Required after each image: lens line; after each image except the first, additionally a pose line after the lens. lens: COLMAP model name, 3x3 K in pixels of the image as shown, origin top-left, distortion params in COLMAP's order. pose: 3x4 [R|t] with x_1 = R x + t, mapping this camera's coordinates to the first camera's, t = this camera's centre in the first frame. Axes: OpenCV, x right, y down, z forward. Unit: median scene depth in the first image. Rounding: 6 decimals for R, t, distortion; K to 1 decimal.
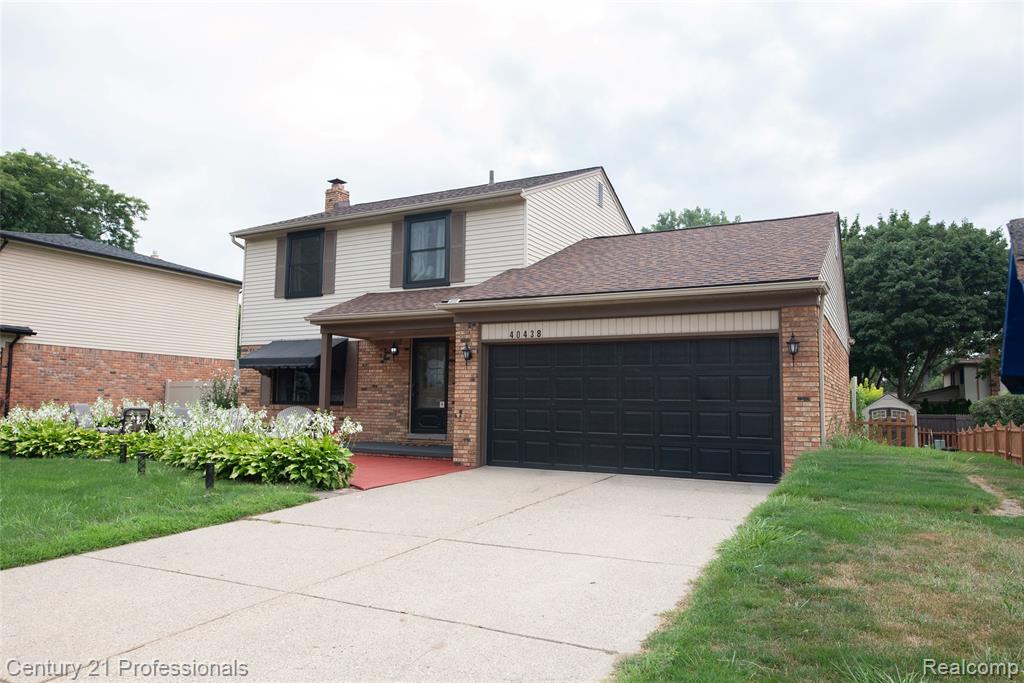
lens RADIAL K [[704.9, 0, 512.7], [0, 704.9, 346.2], [0, 0, 1]] dist [-0.050800, 0.043425]
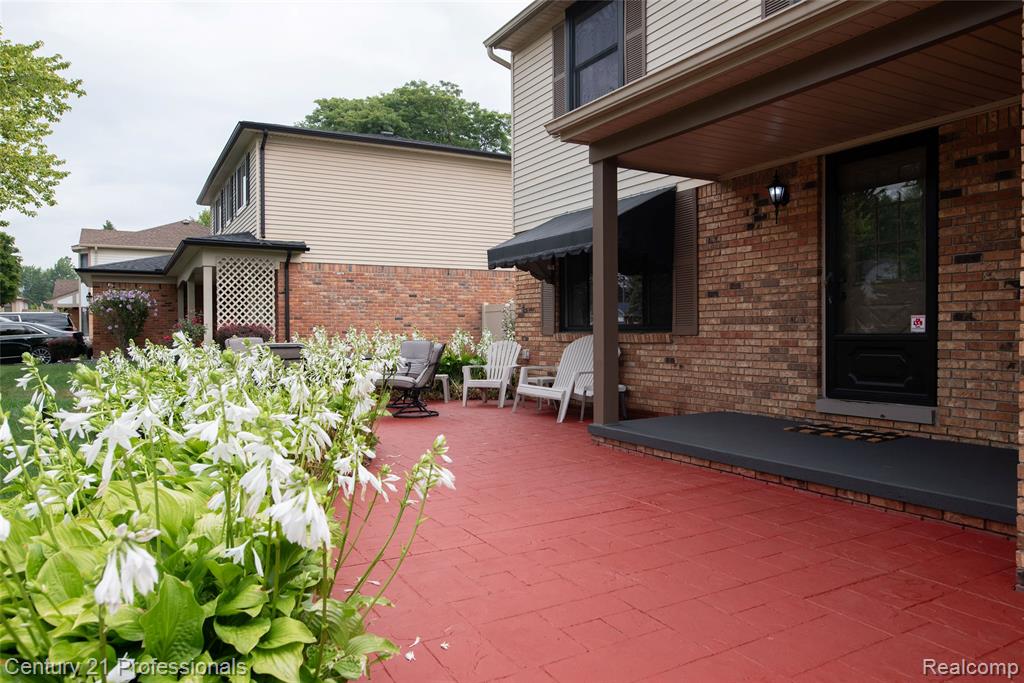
lens RADIAL K [[704.9, 0, 512.7], [0, 704.9, 346.2], [0, 0, 1]] dist [-0.050800, 0.043425]
pose [[0.836103, -0.008642, -0.548505, -0.073675], [0.065917, 0.994214, 0.084814, 0.047658], [0.544598, -0.107069, 0.831835, 0.556031]]
